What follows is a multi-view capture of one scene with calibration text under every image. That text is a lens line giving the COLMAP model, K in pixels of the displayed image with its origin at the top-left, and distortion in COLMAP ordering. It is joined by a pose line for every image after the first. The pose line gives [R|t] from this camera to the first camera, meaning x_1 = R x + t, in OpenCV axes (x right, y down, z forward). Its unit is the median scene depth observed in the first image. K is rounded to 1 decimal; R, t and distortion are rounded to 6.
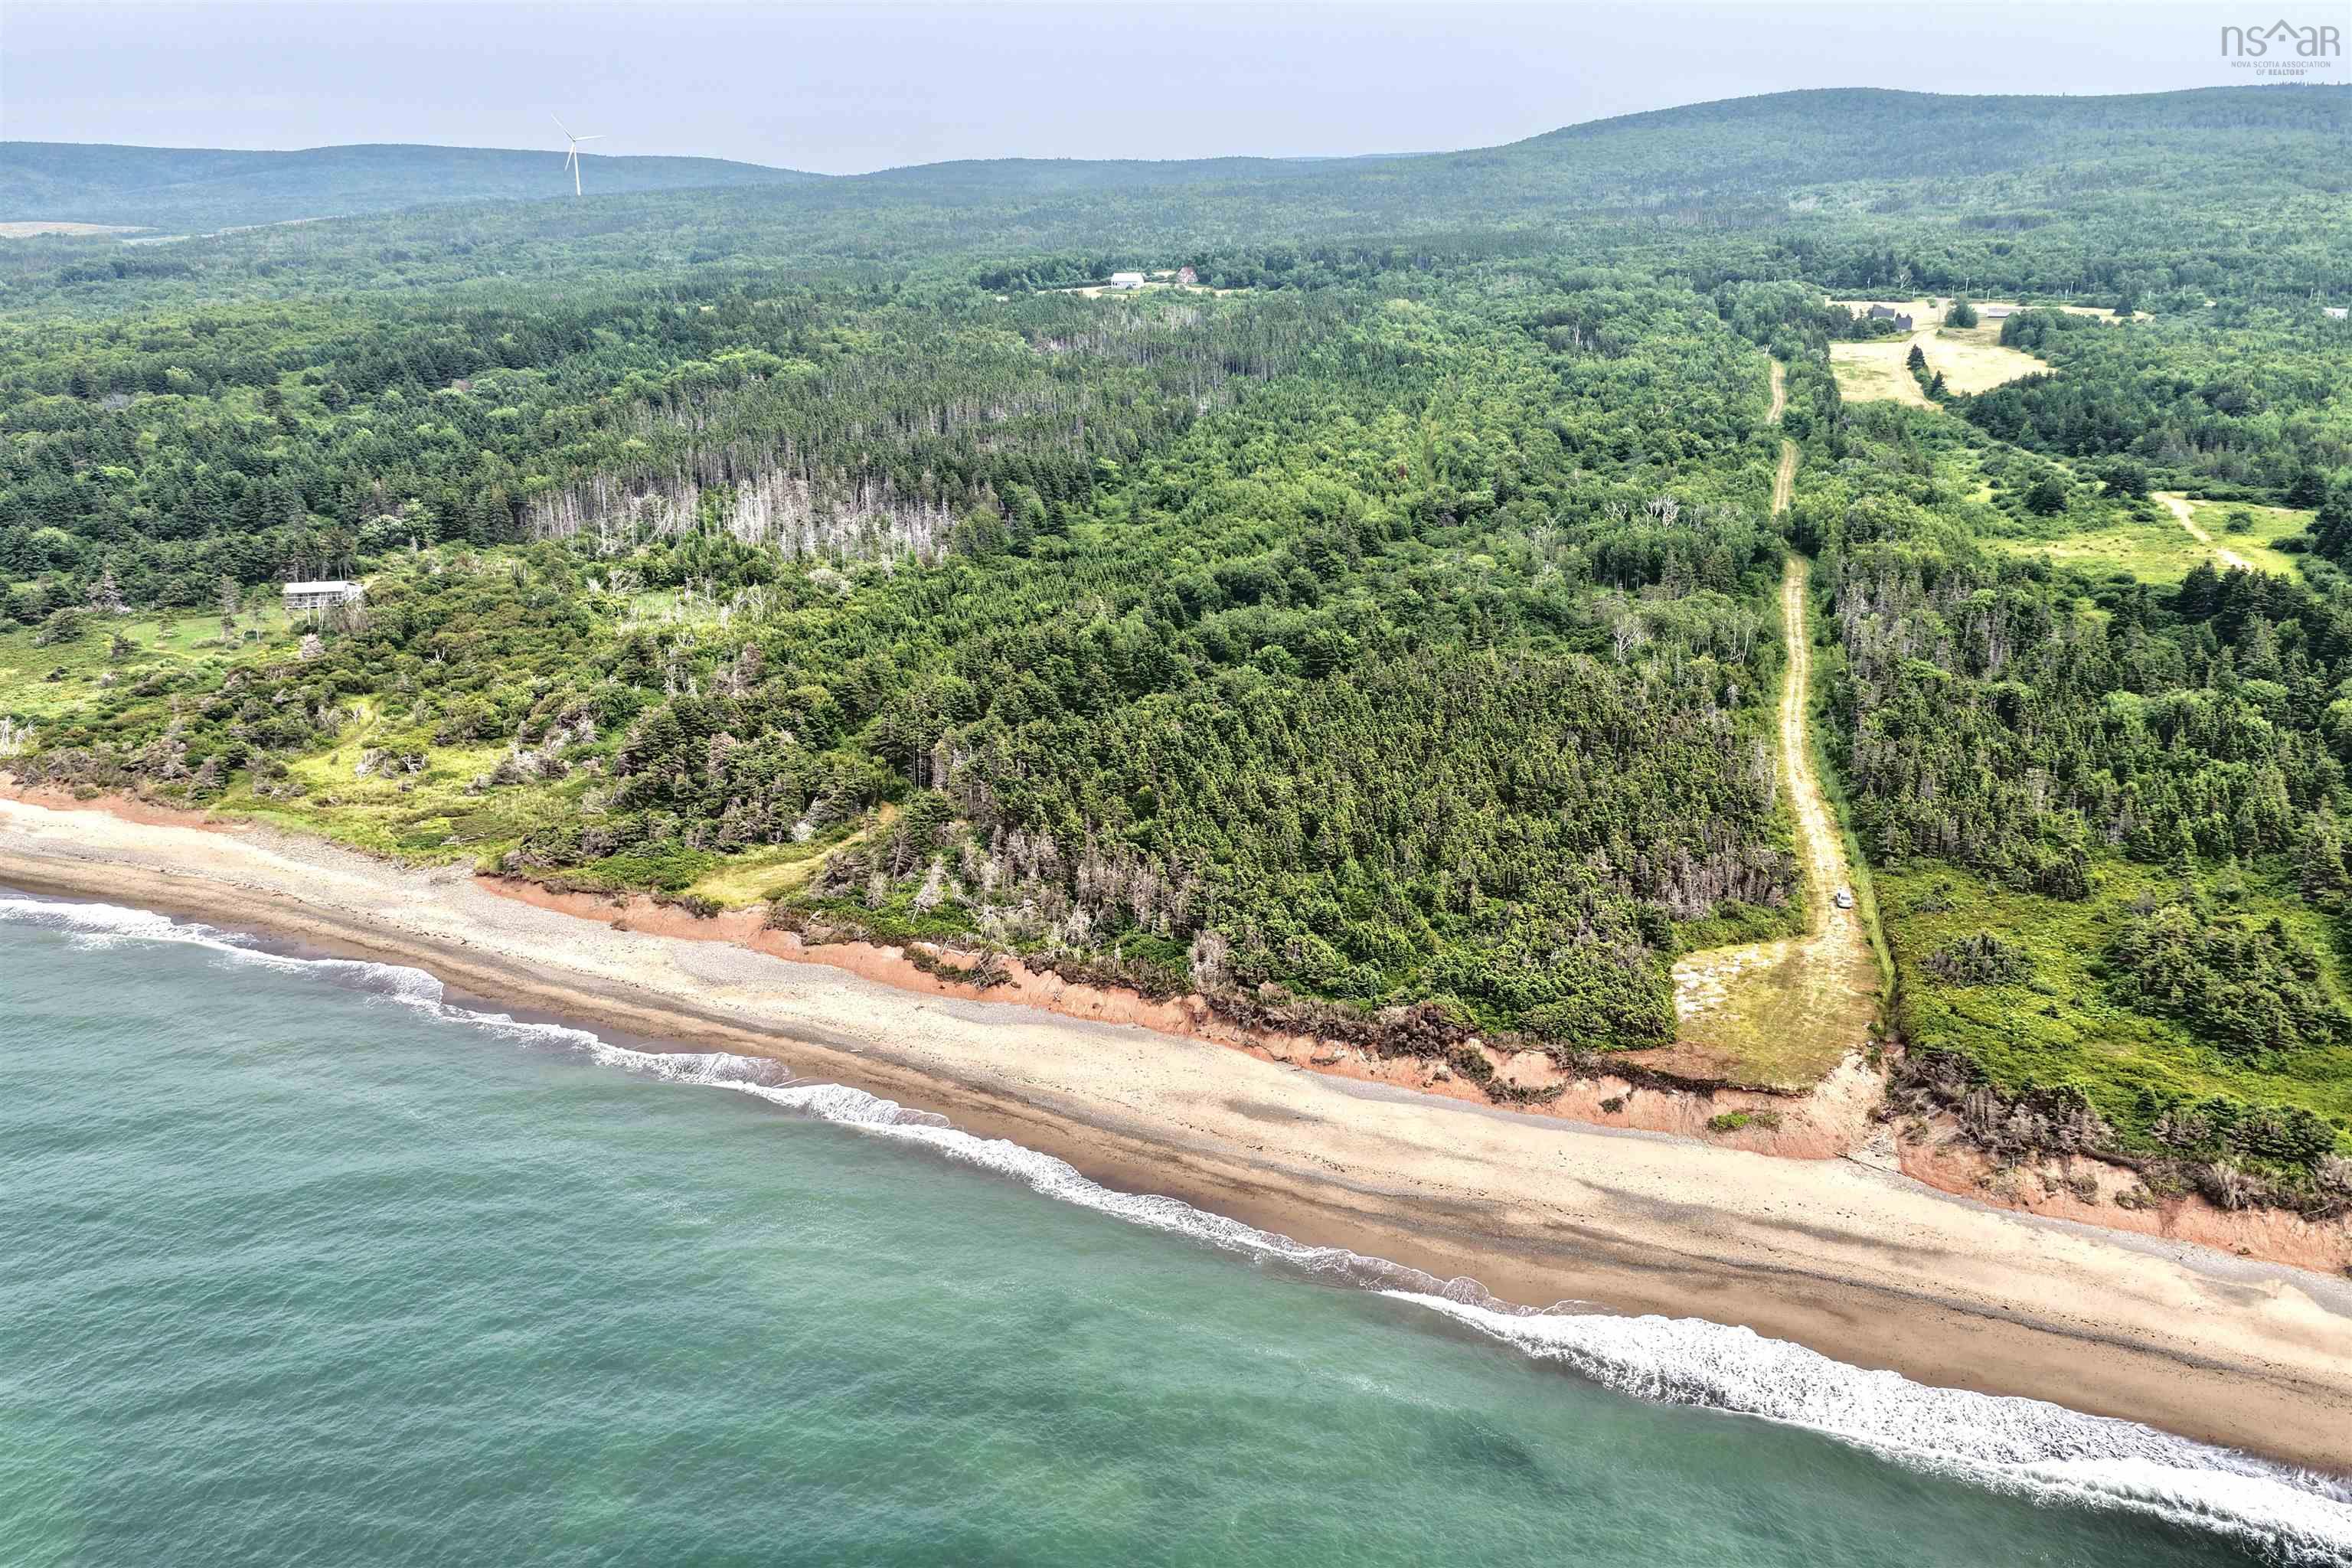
lens RADIAL K [[1945.1, 0, 1192.0], [0, 1945.1, 777.2], [0, 0, 1]] dist [-0.015641, 0.045392]
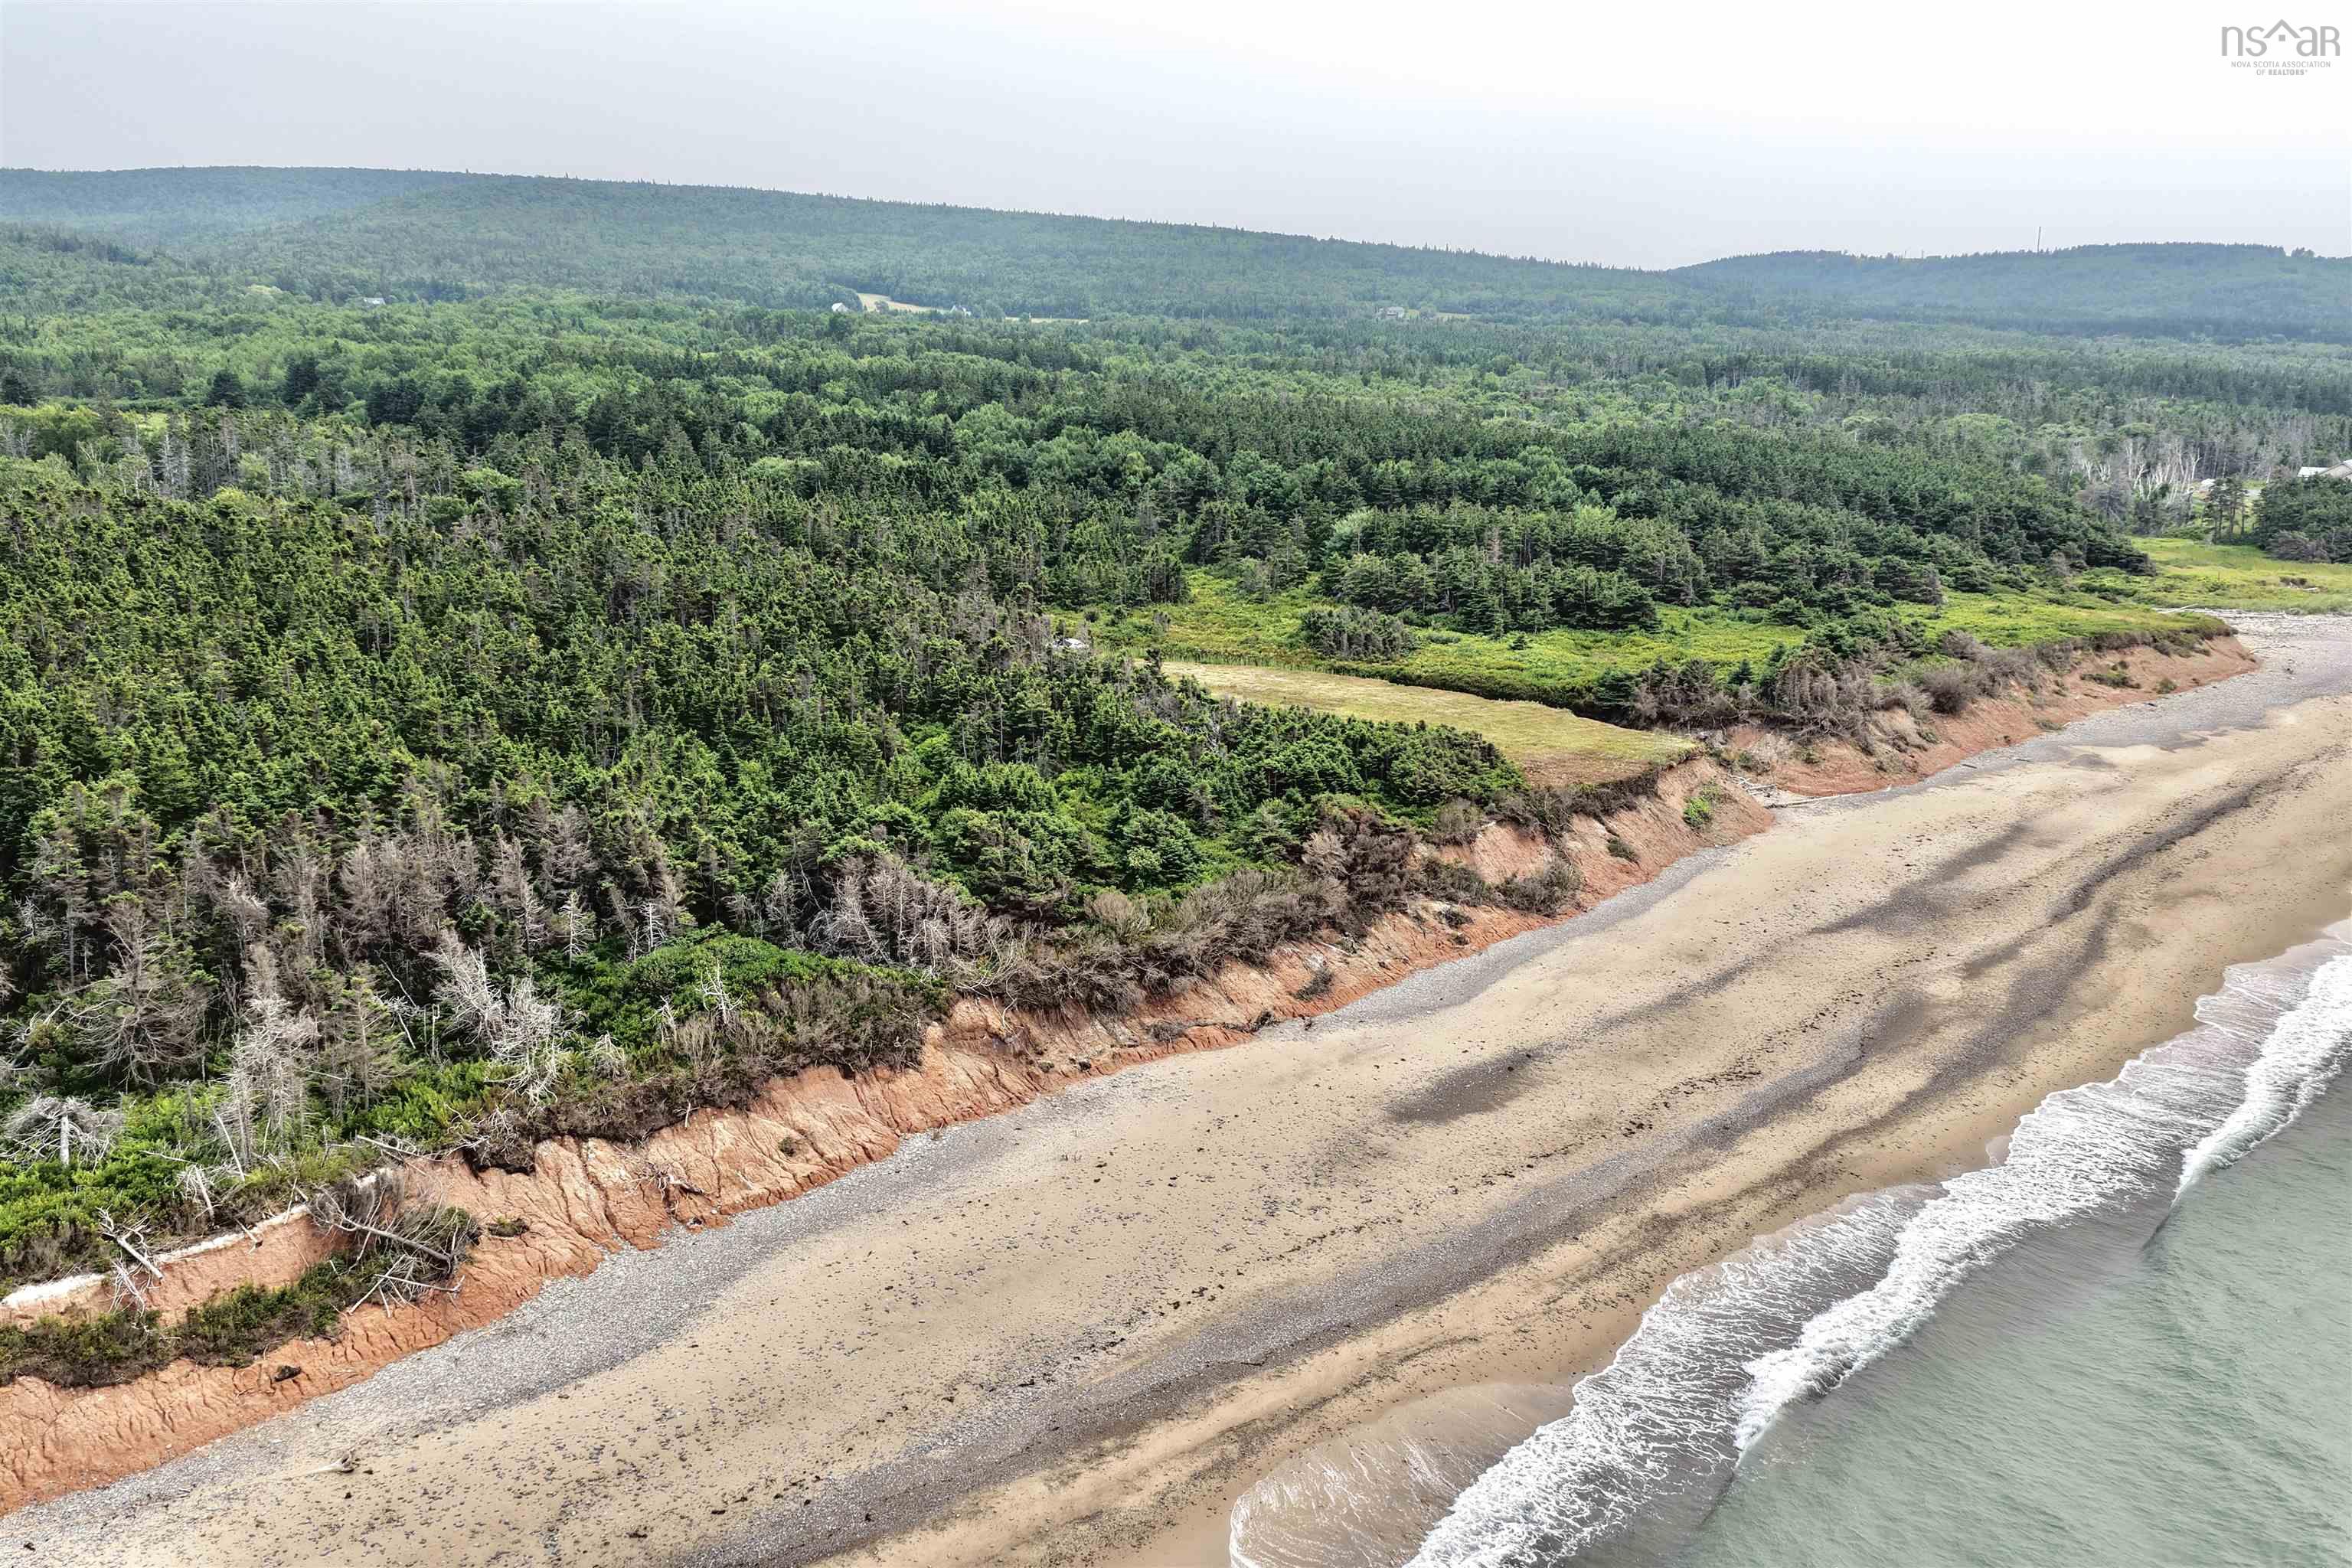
lens RADIAL K [[1945.1, 0, 1171.4], [0, 1945.1, 780.8], [0, 0, 1]] dist [-0.015641, 0.045392]
pose [[0.281326, -0.200459, 0.938441, -0.292081], [0.263355, 0.956518, 0.125371, 0.029077], [-0.922767, 0.211873, 0.321885, 0.722809]]
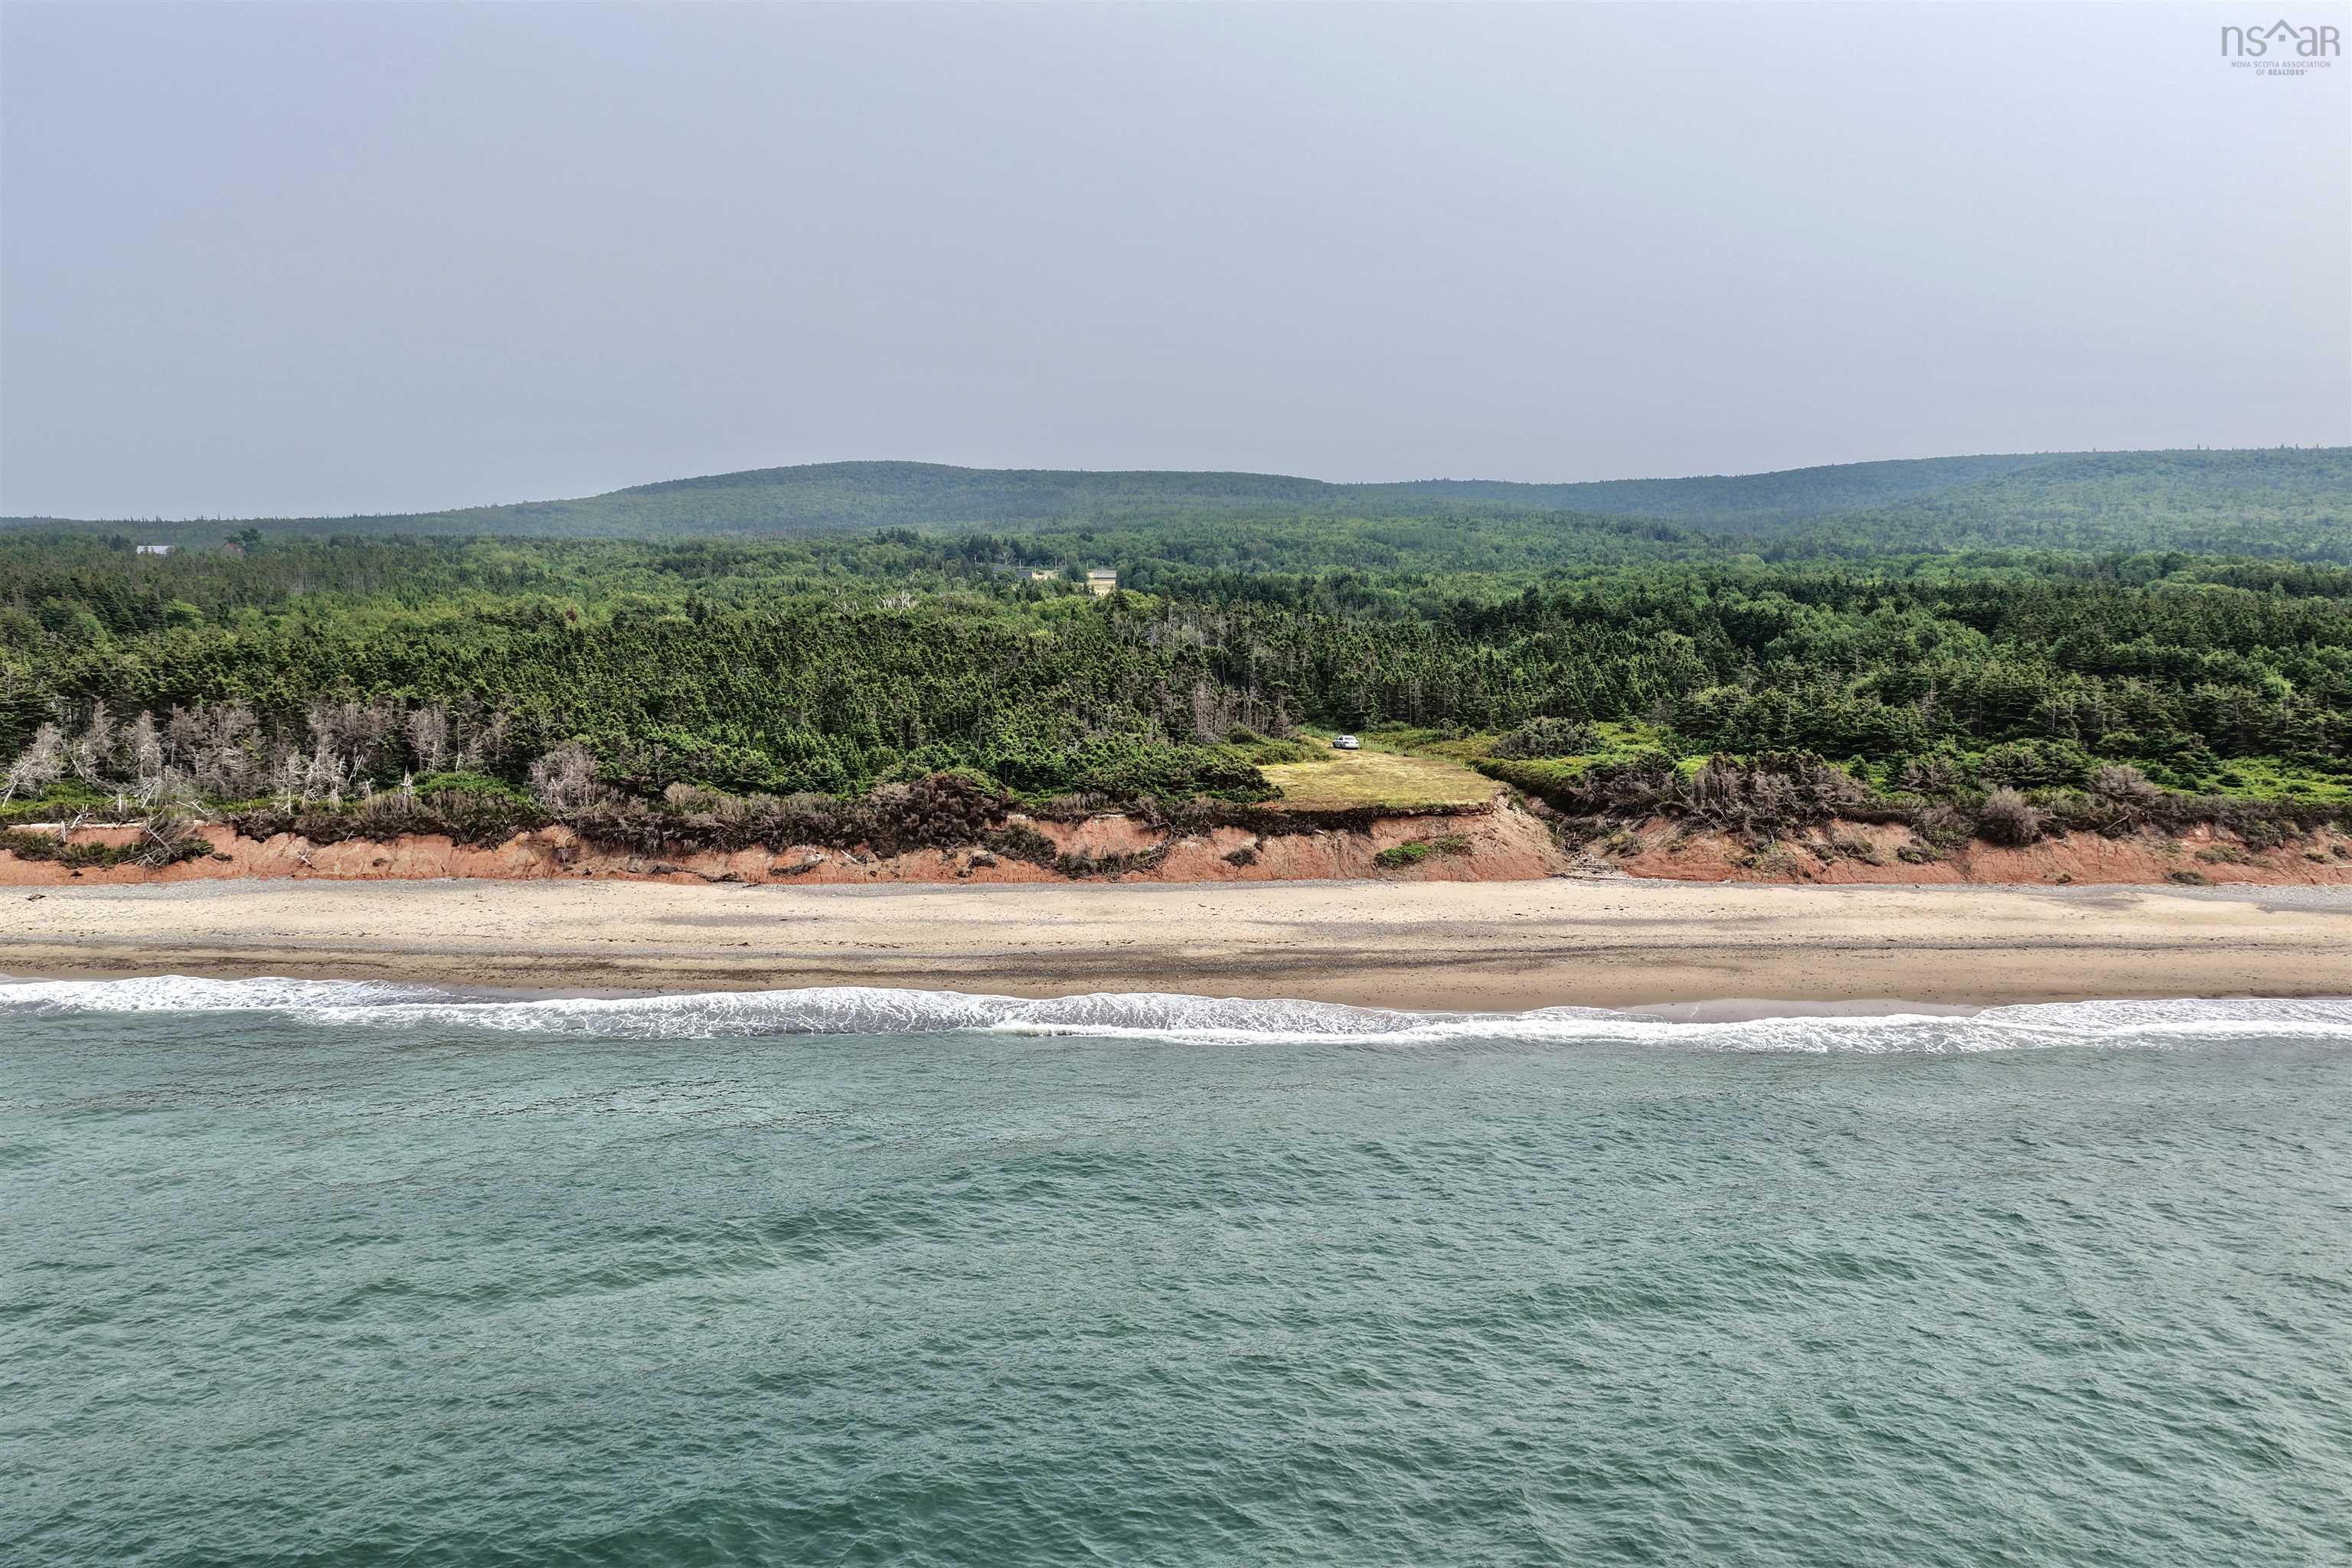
lens RADIAL K [[1945.1, 0, 1177.8], [0, 1945.1, 798.5], [0, 0, 1]] dist [-0.015641, 0.045392]
pose [[0.890143, -0.030170, 0.454681, -0.090553], [0.118996, 0.978573, -0.168030, 0.202795], [-0.439869, 0.203676, 0.874661, 0.312476]]
